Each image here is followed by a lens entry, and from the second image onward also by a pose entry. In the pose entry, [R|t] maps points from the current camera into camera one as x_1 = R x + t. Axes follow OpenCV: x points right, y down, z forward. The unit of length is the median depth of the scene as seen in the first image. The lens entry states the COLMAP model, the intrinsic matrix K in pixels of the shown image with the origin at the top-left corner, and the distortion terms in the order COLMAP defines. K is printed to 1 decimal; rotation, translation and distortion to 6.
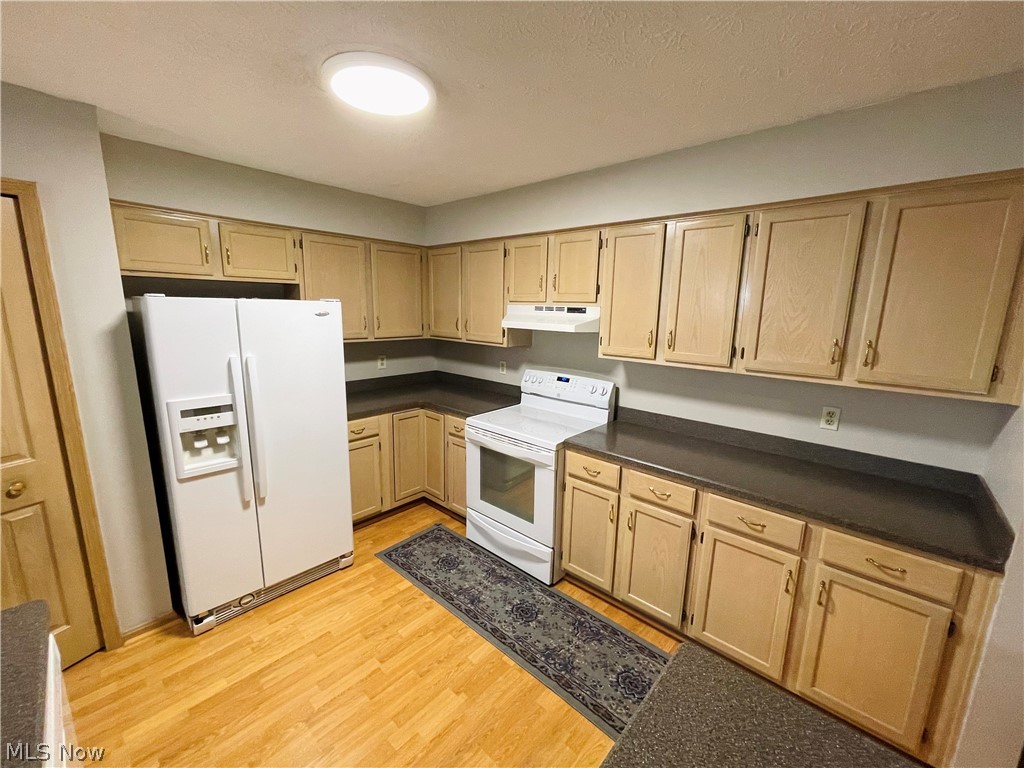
lens RADIAL K [[412.3, 0, 510.9], [0, 412.3, 382.4], [0, 0, 1]] dist [-0.002658, 0.000767]
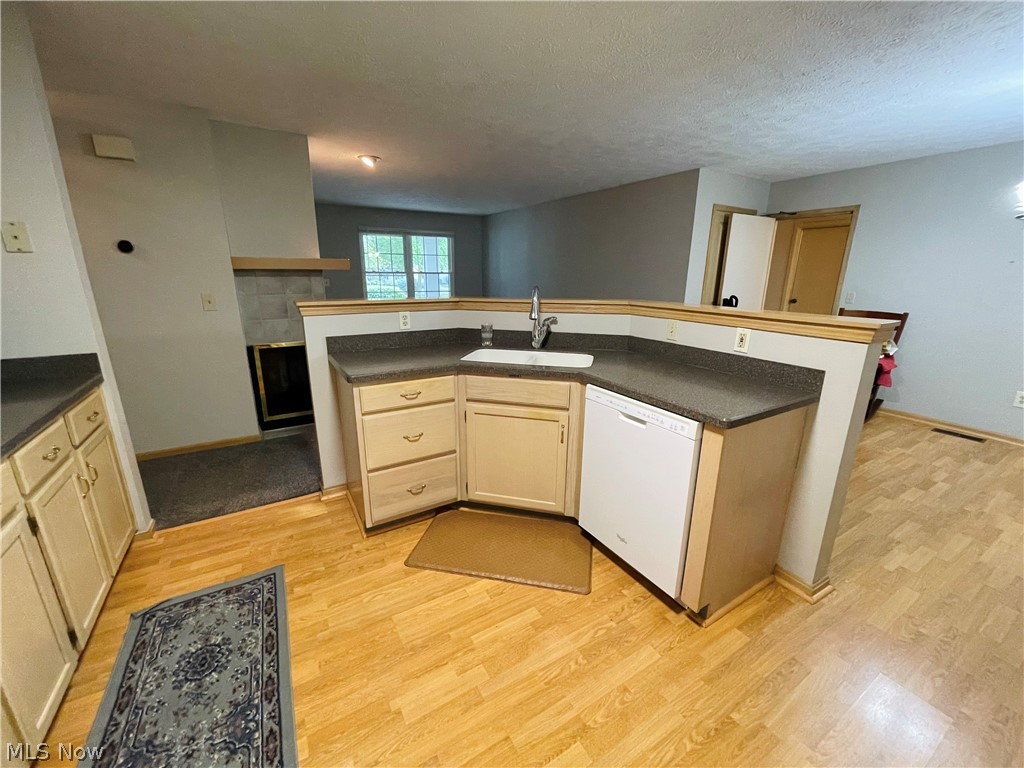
lens RADIAL K [[412.3, 0, 509.1], [0, 412.3, 389.6], [0, 0, 1]] dist [-0.002658, 0.000767]
pose [[-0.956453, -0.107409, 0.271405, -0.366251], [0.027385, 0.892712, 0.449796, -0.082579], [-0.290599, 0.437641, -0.850895, 1.045426]]
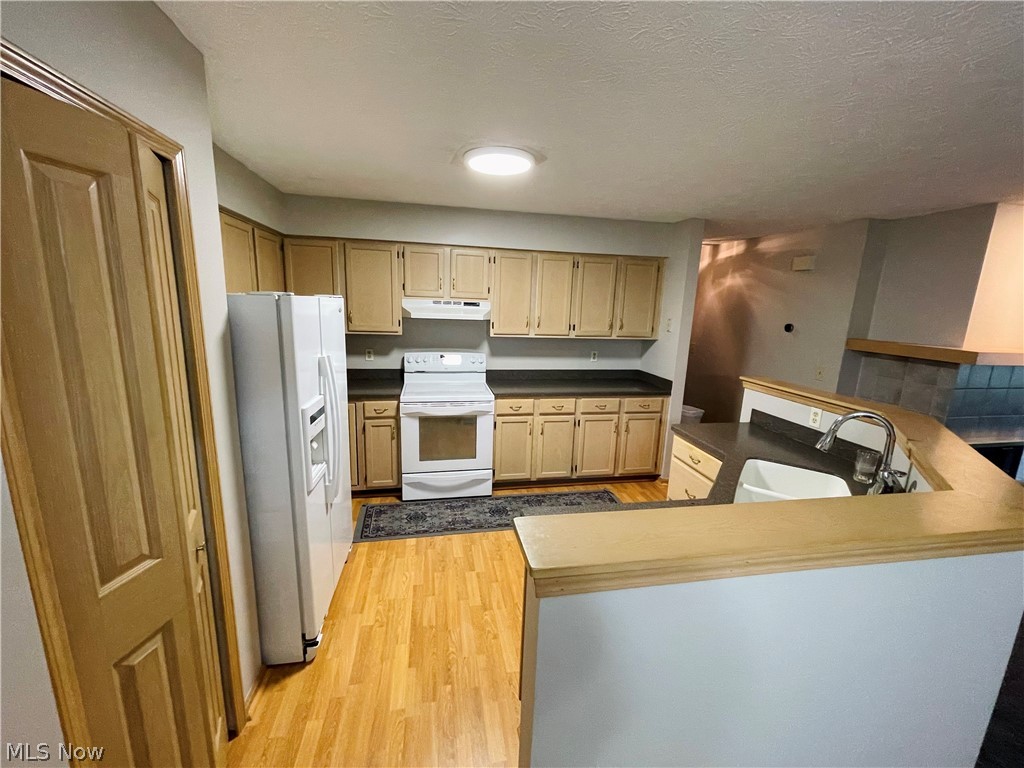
lens RADIAL K [[412.3, 0, 512.8], [0, 412.3, 382.1], [0, 0, 1]] dist [-0.002658, 0.000767]
pose [[0.597706, -0.153880, 0.786809, -1.028264], [0.124705, 0.987307, 0.098359, -0.037320], [-0.791957, 0.039329, 0.609308, 0.045222]]
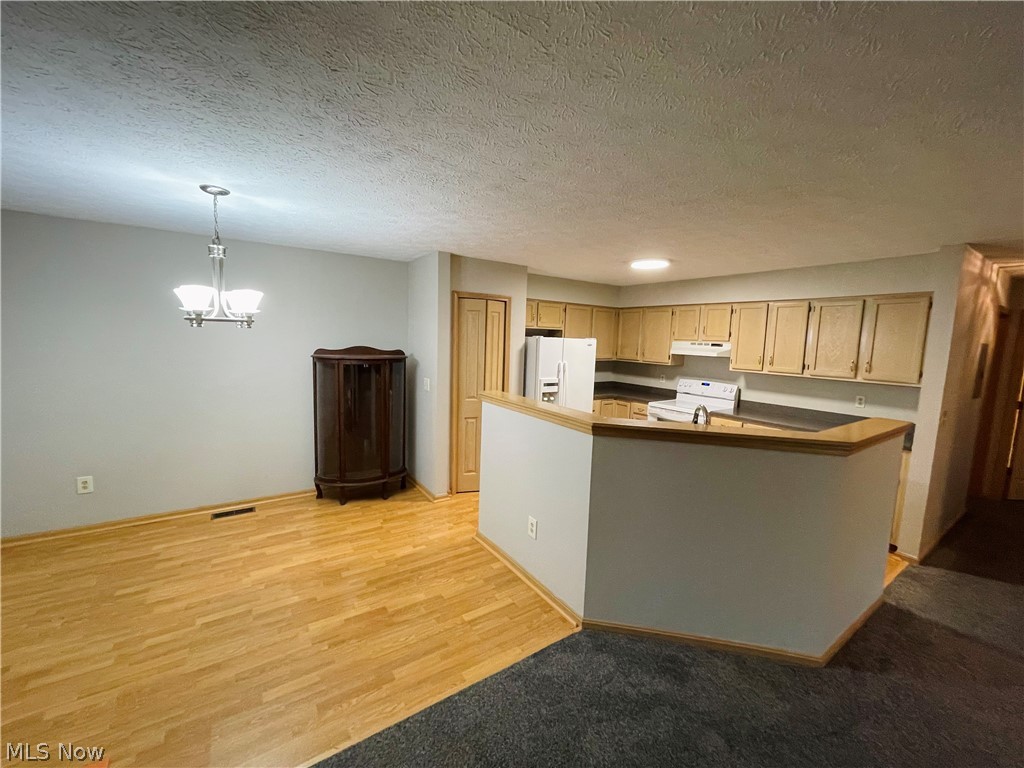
lens RADIAL K [[412.3, 0, 512.6], [0, 412.3, 380.7], [0, 0, 1]] dist [-0.002658, 0.000767]
pose [[0.971252, 0.035605, -0.235375, -0.334090], [-0.054870, 0.995611, -0.075809, 0.202371], [0.231642, 0.086545, 0.968944, -1.148825]]
